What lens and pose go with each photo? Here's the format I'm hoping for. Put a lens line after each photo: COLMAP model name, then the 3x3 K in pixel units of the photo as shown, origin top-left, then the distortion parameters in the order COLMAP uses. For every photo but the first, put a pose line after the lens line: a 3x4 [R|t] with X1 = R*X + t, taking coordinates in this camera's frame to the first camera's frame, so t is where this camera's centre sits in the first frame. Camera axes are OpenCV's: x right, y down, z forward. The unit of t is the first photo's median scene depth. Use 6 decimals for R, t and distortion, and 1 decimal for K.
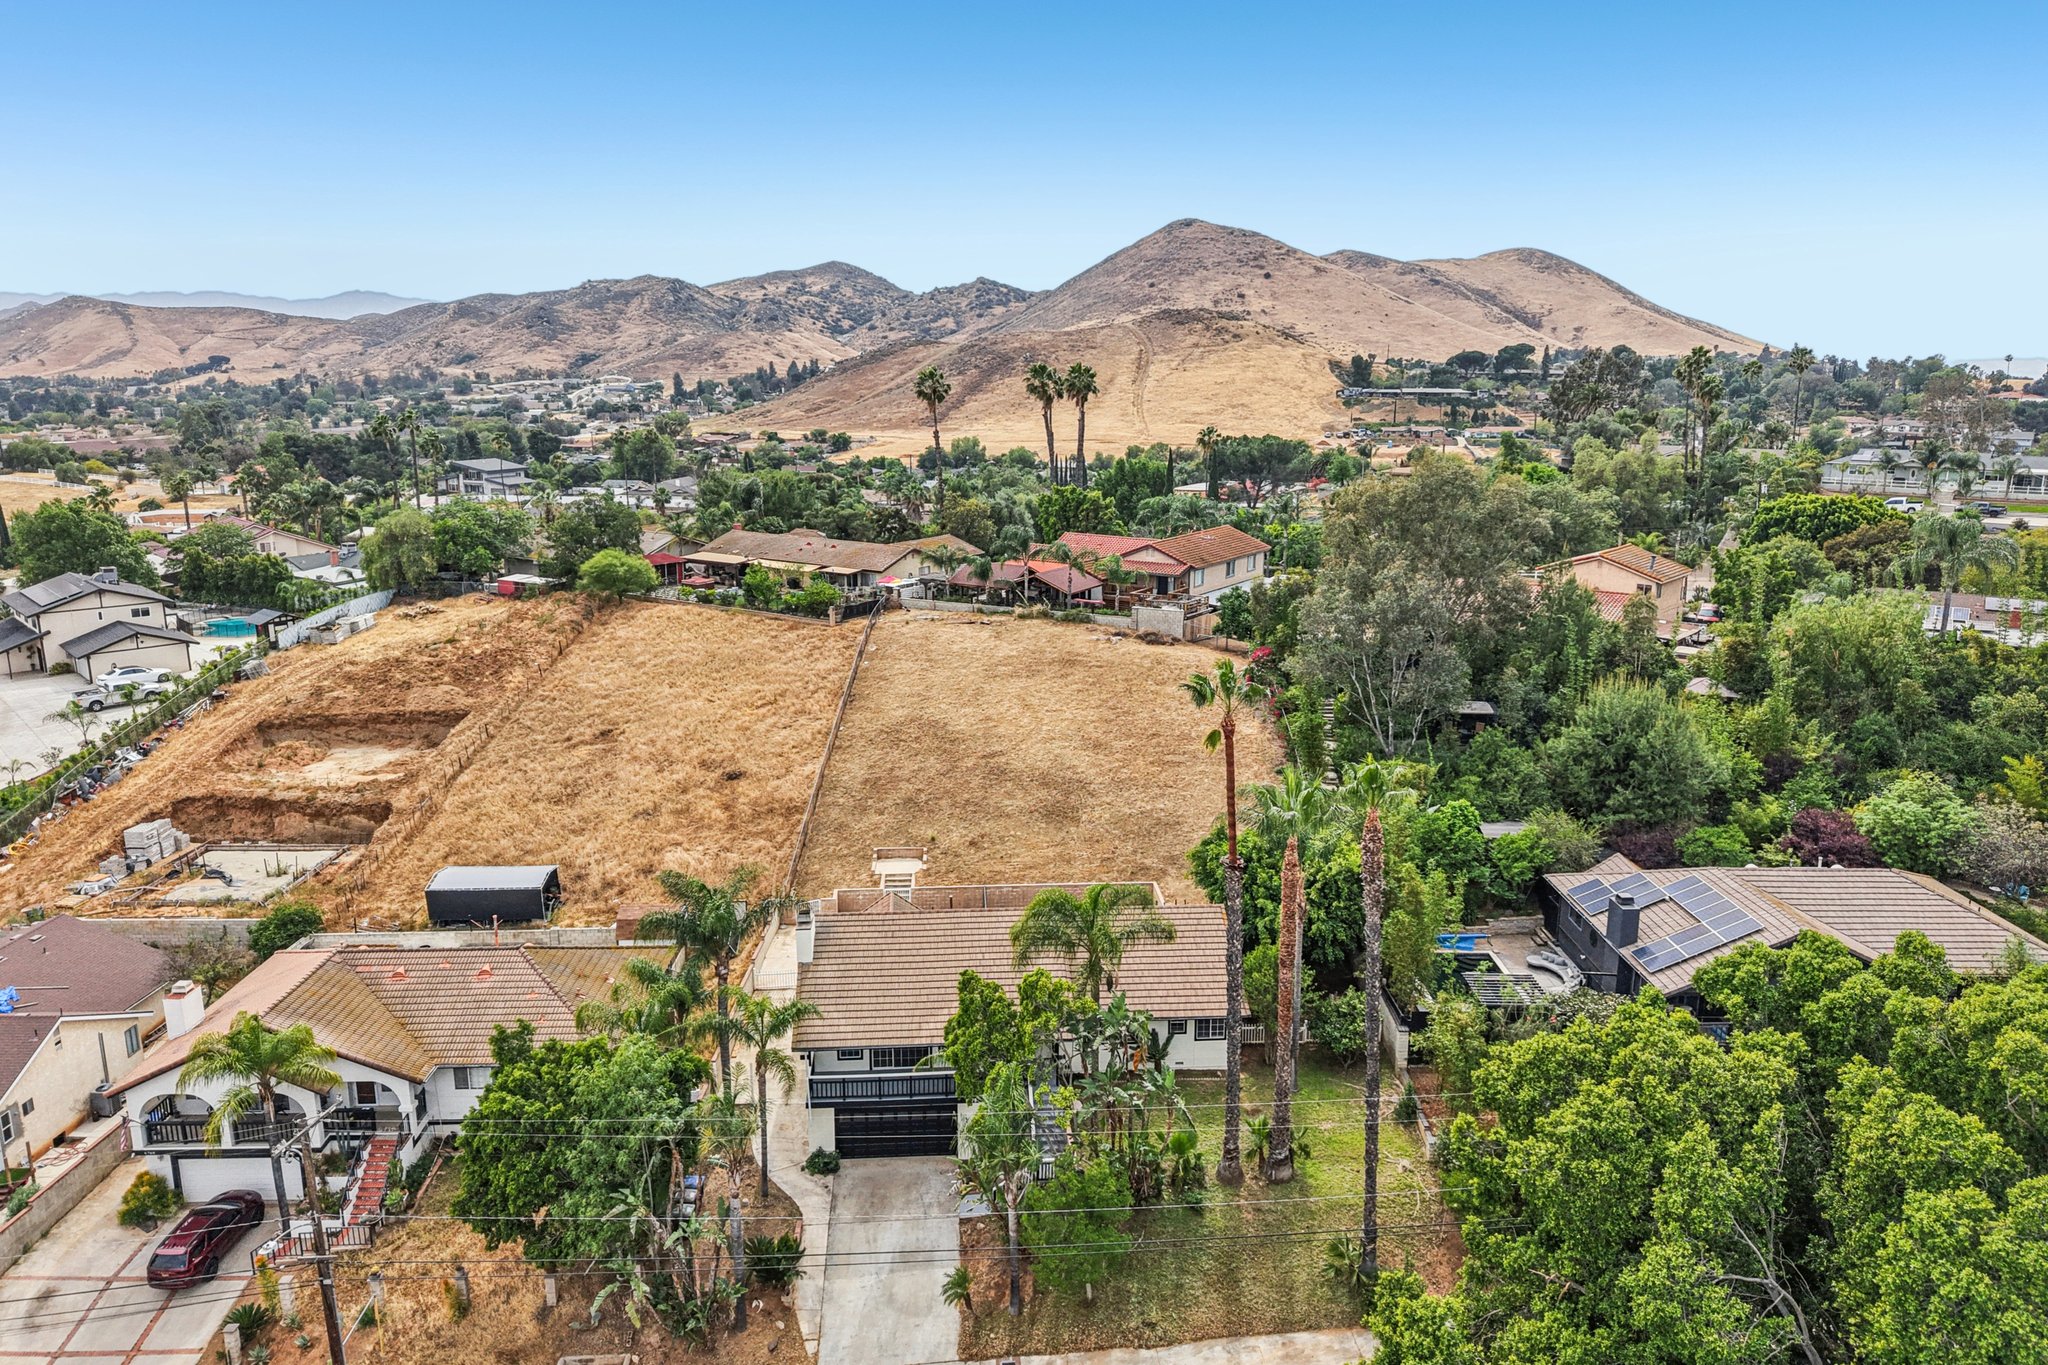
lens RADIAL K [[1363.9, 0, 1022.3], [0, 1363.9, 672.6], [0, 0, 1]] dist [0.040013, -0.034749]
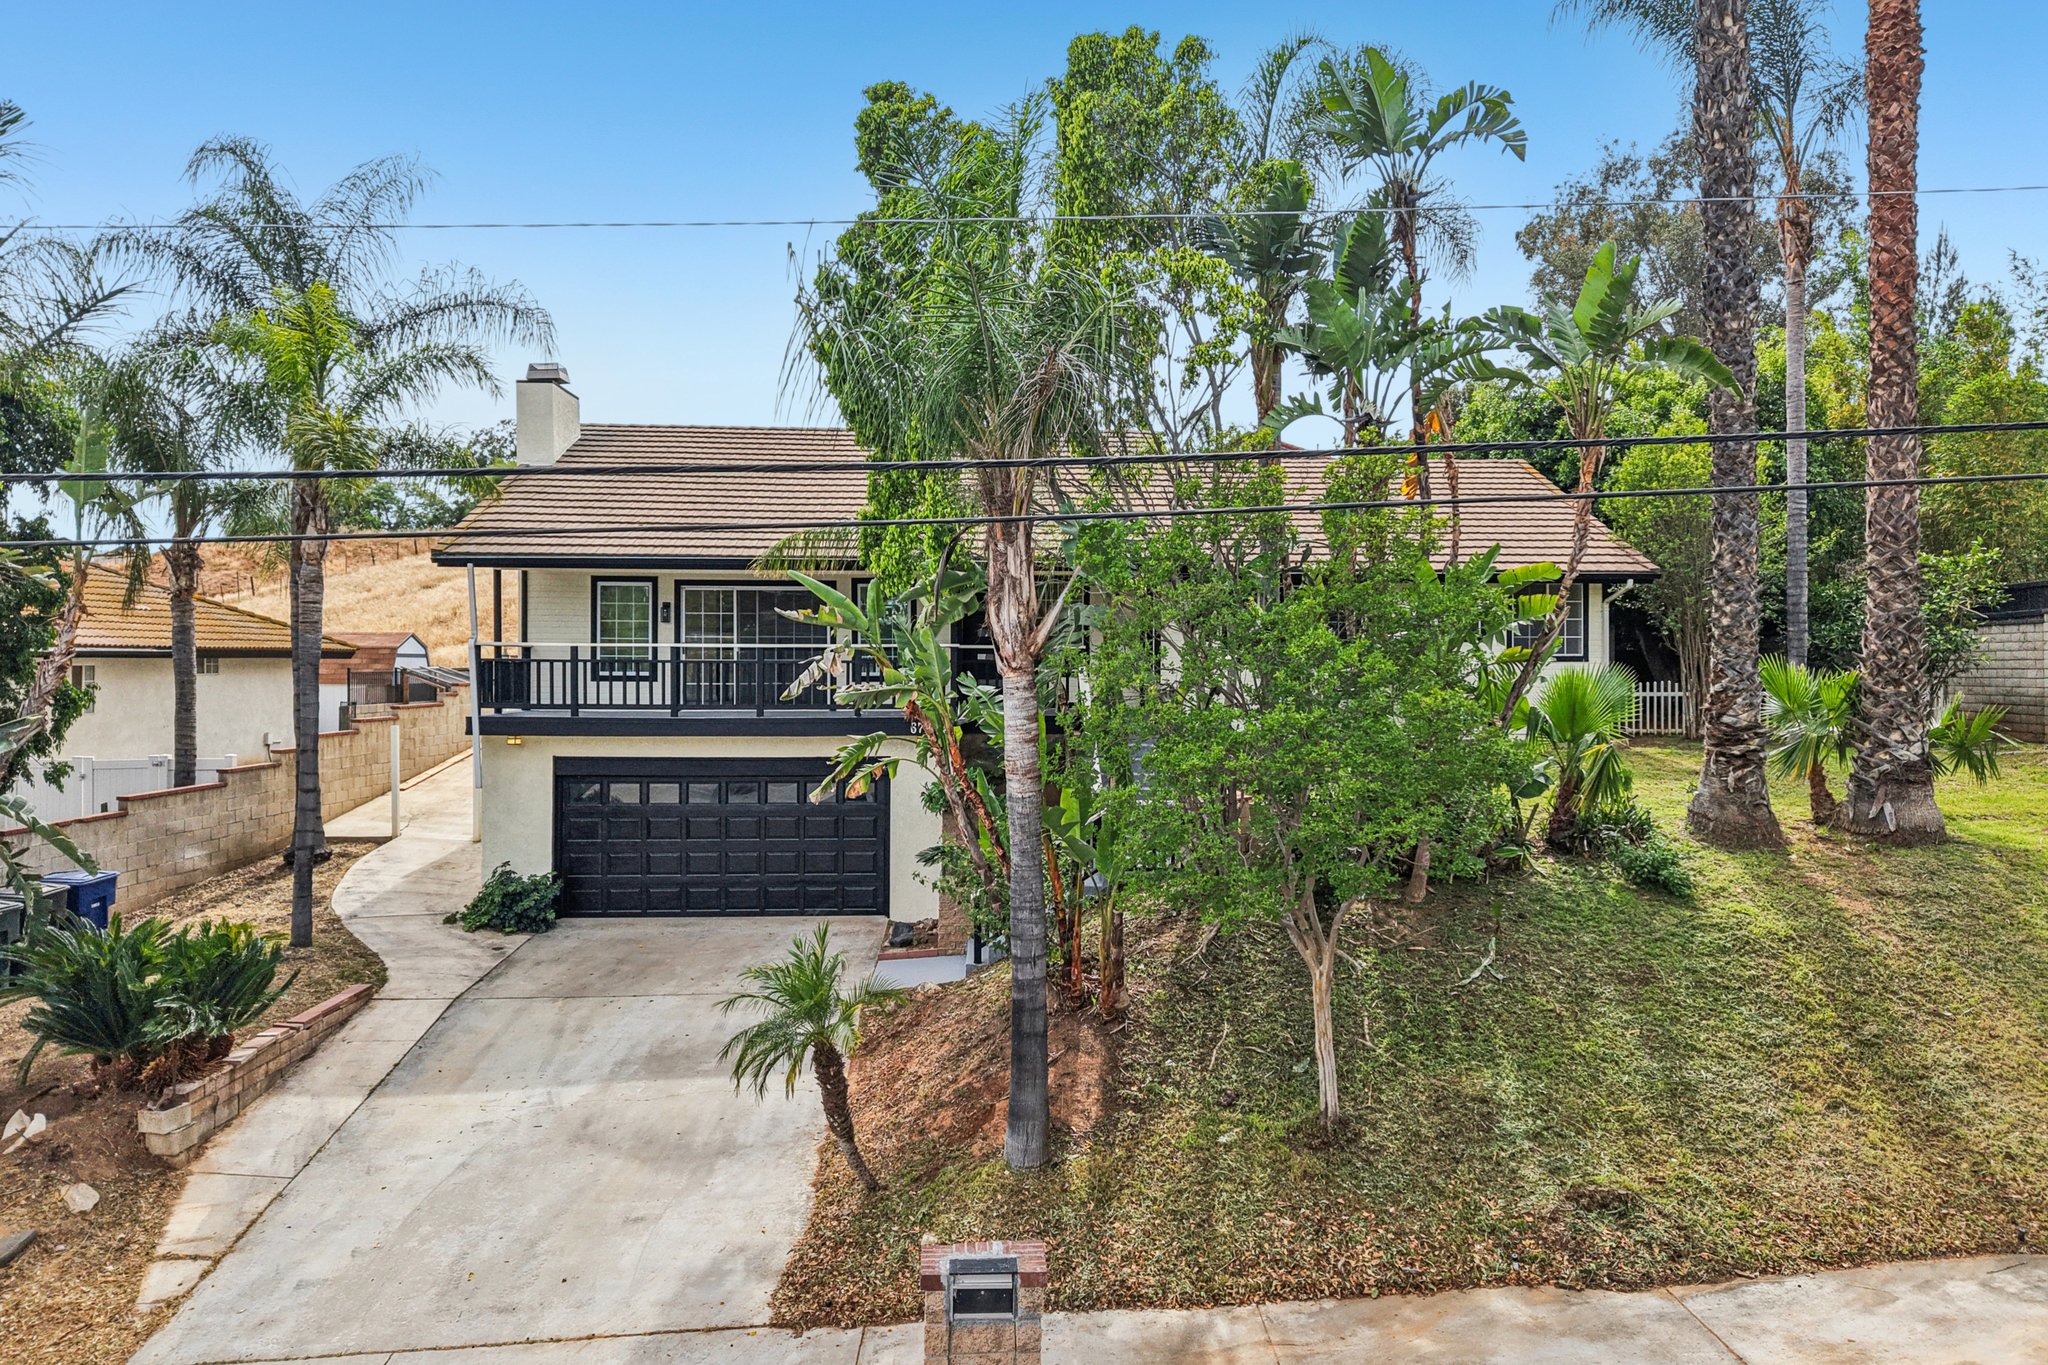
lens RADIAL K [[1363.9, 0, 1015.6], [0, 1363.9, 673.2], [0, 0, 1]] dist [0.040013, -0.034749]
pose [[0.999190, -0.000421, -0.040245, 0.001139], [-0.008353, 0.976003, -0.217596, 0.215515], [0.039370, 0.217756, 0.975209, 0.368401]]
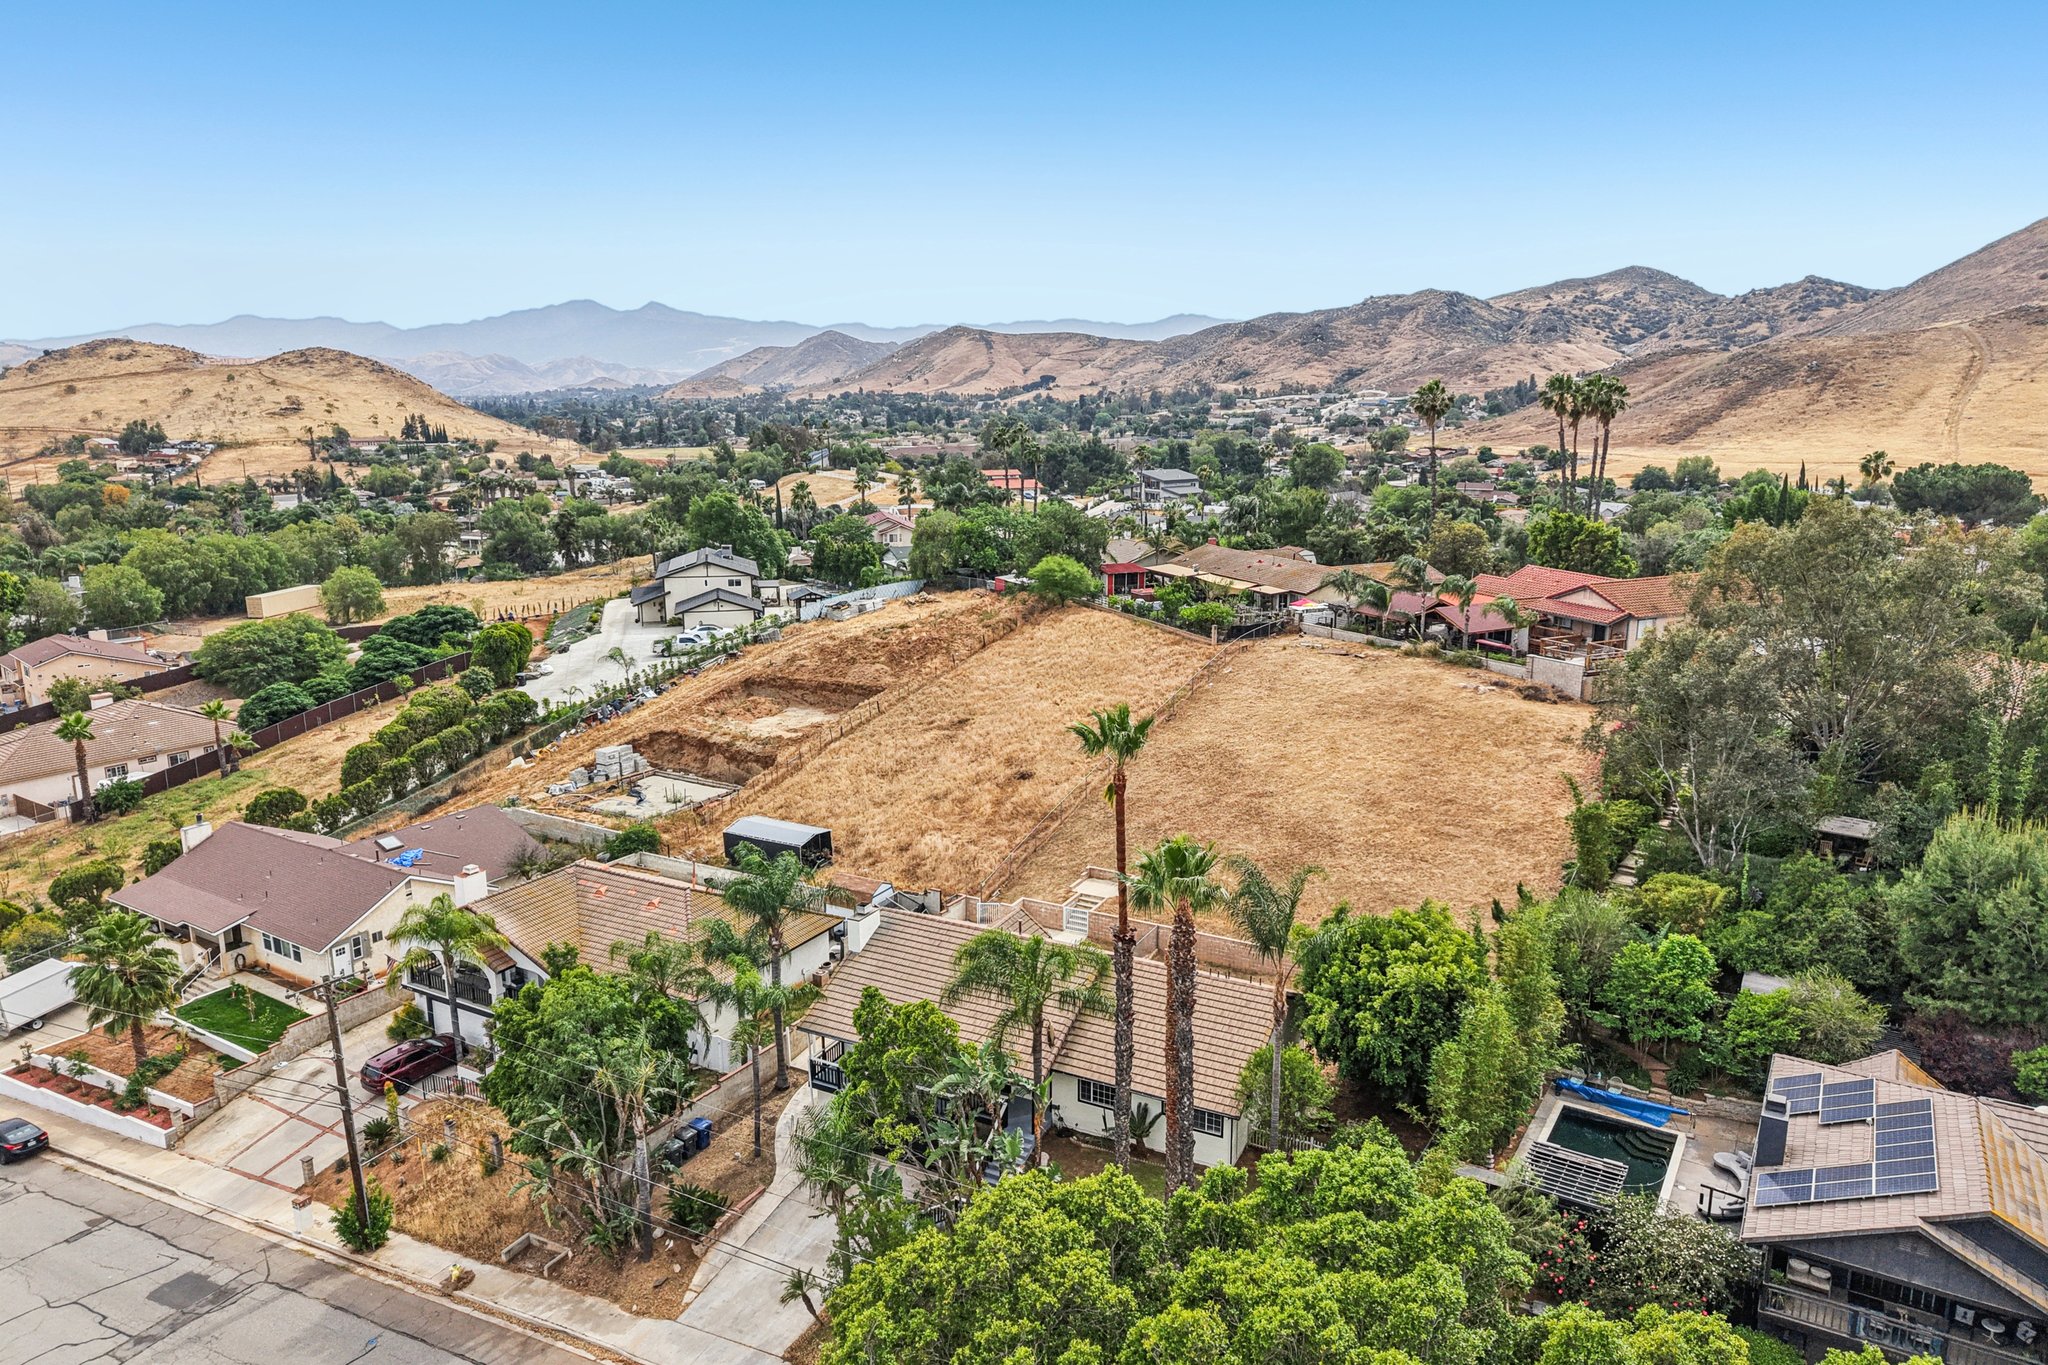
lens RADIAL K [[1363.9, 0, 1038.4], [0, 1363.9, 672.0], [0, 0, 1]] dist [0.040013, -0.034749]
pose [[0.856272, 0.104724, -0.505797, 0.280324], [-0.109956, 0.993743, 0.019606, -0.022074], [0.504686, 0.038827, 0.862429, 0.095089]]
